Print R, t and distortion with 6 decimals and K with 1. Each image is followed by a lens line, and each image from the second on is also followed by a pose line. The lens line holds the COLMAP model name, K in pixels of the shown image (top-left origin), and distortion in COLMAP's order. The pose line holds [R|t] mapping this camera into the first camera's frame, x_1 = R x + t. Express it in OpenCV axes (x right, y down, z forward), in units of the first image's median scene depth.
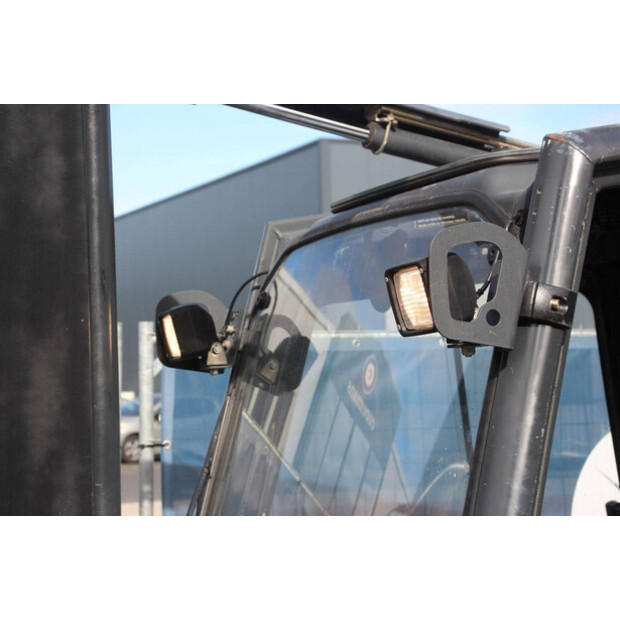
lens RADIAL K [[1464.2, 0, 310.0], [0, 1464.2, 310.0], [0, 0, 1]] dist [0.350935, -0.202074]
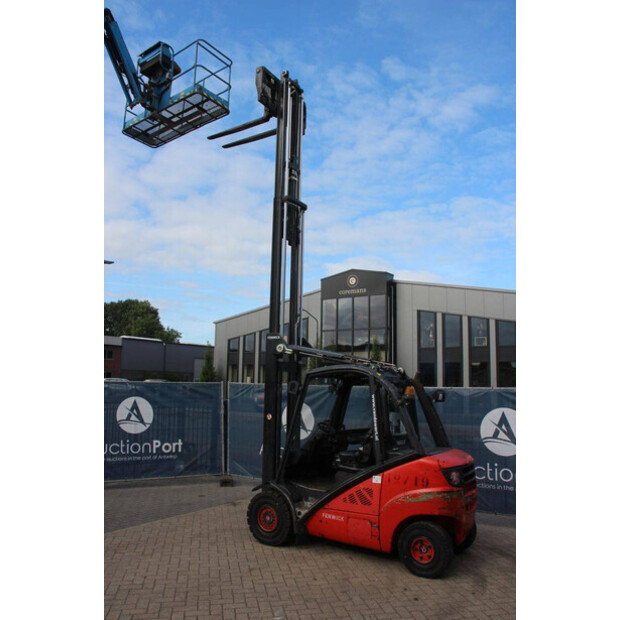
lens RADIAL K [[507.0, 0, 310.0], [0, 507.0, 310.0], [0, 0, 1]] dist [-0.159470, 0.122056]
pose [[0.543986, -0.088734, -0.834390, 2.631491], [0.010226, 0.995020, -0.099149, -0.169067], [0.839032, 0.045404, 0.542184, -0.617839]]
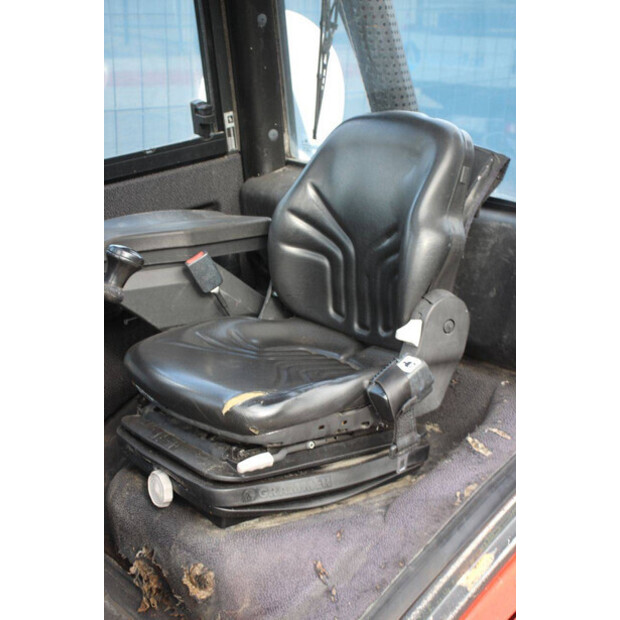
lens RADIAL K [[1205.1, 0, 310.0], [0, 1205.1, 310.0], [0, 0, 1]] dist [0.251898, 0.045895]
pose [[0.980811, -0.022852, 0.193619, 0.174537], [-0.039757, 0.948796, 0.313379, 0.001793], [-0.190866, -0.315063, 0.929680, 0.262725]]
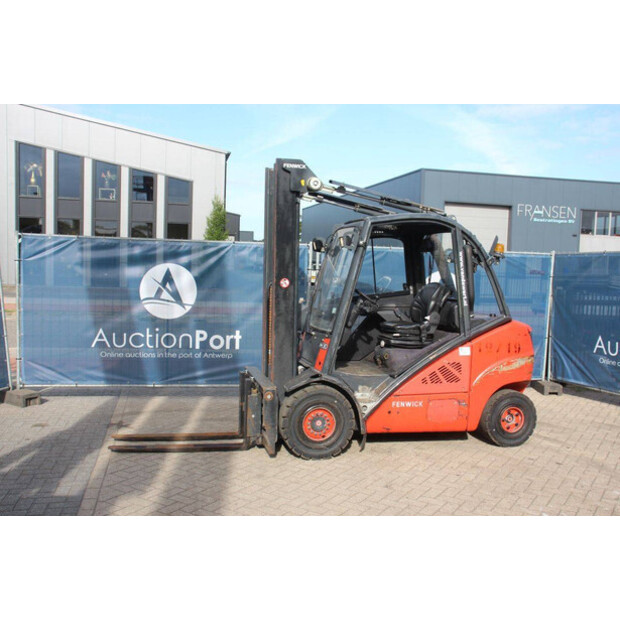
lens RADIAL K [[634.0, 0, 310.0], [0, 634.0, 310.0], [0, 0, 1]] dist [-0.106161, 0.196804]
pose [[0.981256, 0.065539, -0.181220, 0.431160], [-0.042739, 0.990984, 0.126978, -0.055357], [0.187908, -0.116853, 0.975211, -1.718312]]
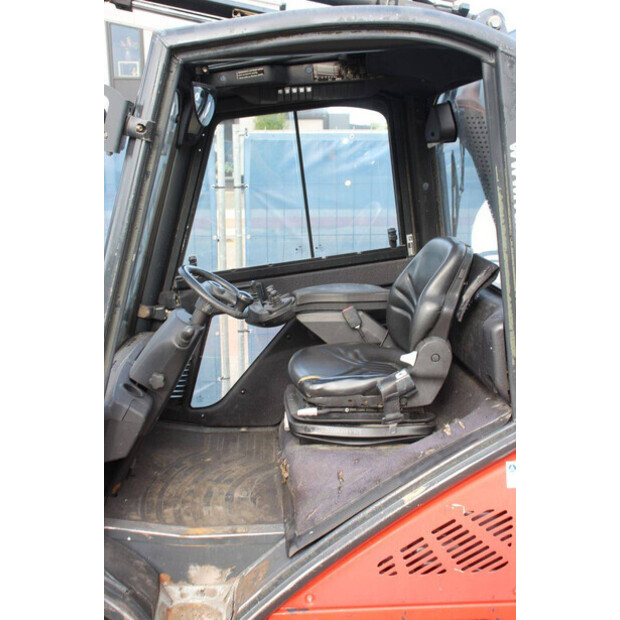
lens RADIAL K [[728.0, 0, 310.0], [0, 728.0, 310.0], [0, 0, 1]] dist [0.008230, -0.002611]
pose [[0.939045, 0.091395, -0.331423, 0.640950], [0.000864, 0.963386, 0.268116, -0.026898], [0.343793, -0.252059, 0.904584, 0.166889]]
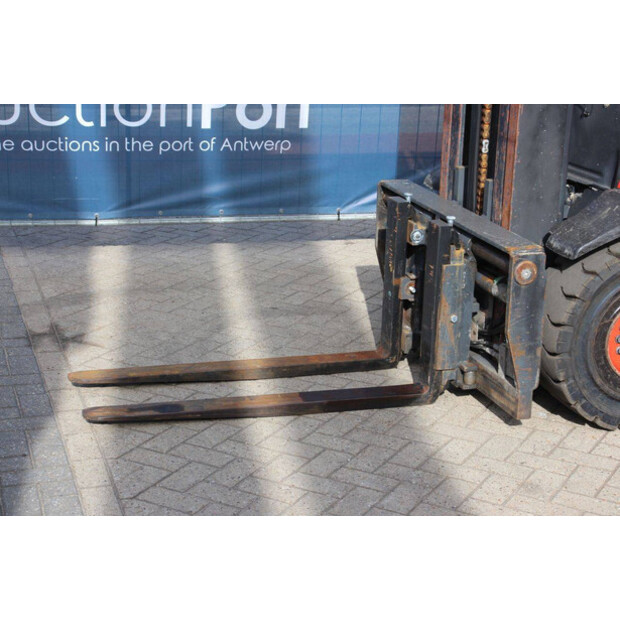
lens RADIAL K [[1304.7, 0, 310.0], [0, 1304.7, 310.0], [0, 0, 1]] dist [0.298784, 0.026215]
pose [[0.992507, 0.085020, -0.087755, -0.315301], [-0.050166, 0.938431, 0.341805, 0.011482], [0.111413, -0.334842, 0.935664, -1.216597]]
